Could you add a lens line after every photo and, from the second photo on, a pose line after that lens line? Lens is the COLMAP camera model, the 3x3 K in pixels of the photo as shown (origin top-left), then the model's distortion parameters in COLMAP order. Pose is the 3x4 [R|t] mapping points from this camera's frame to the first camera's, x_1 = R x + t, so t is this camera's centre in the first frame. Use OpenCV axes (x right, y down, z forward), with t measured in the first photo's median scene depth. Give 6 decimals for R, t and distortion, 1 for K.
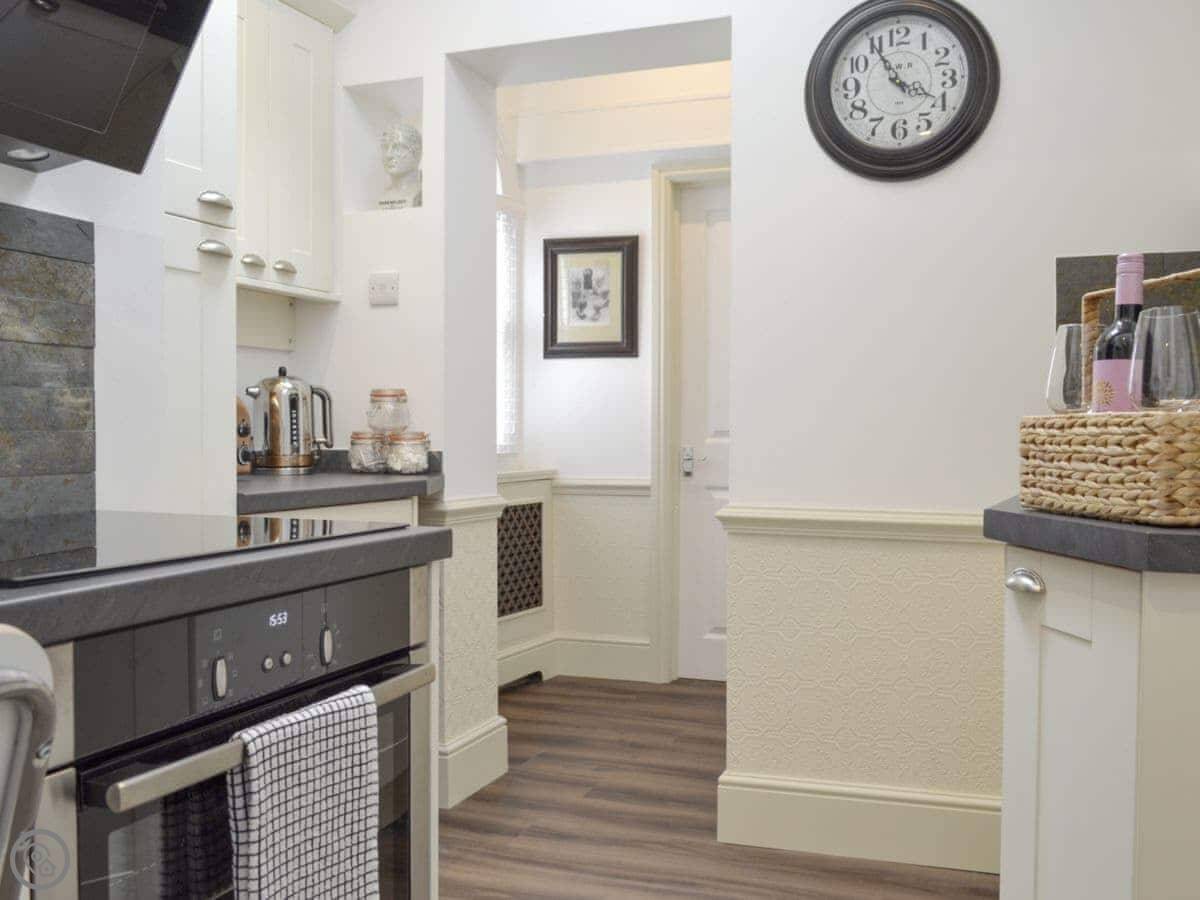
lens RADIAL K [[1181.9, 0, 601.3], [0, 1181.9, 454.6], [0, 0, 1]] dist [-0.023446, 0.000000]
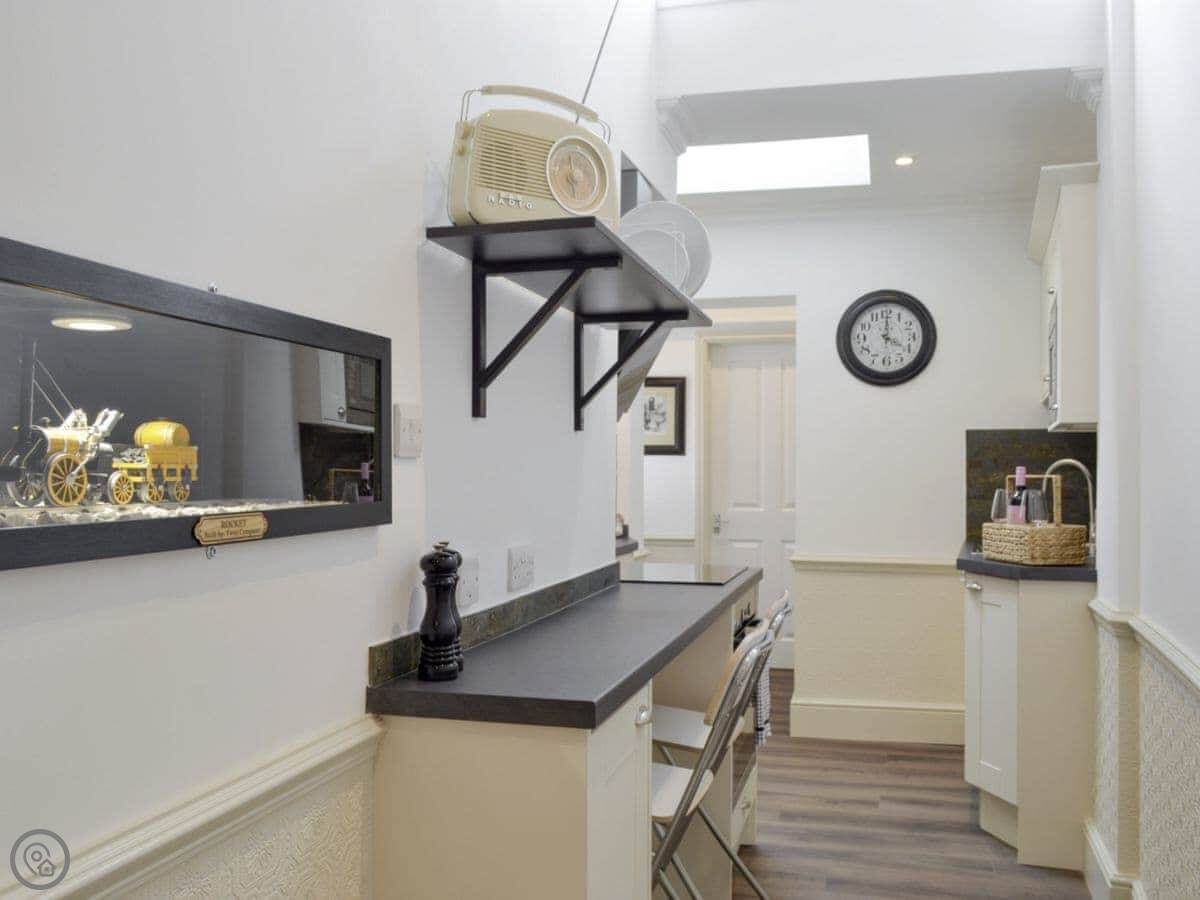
lens RADIAL K [[1181.9, 0, 598.5], [0, 1181.9, 448.1], [0, 0, 1]] dist [-0.023446, 0.000000]
pose [[0.992892, 0.003748, 0.118961, -0.442618], [0.000765, 0.999282, -0.037869, -0.056887], [-0.119018, 0.037690, 0.992177, -0.858013]]
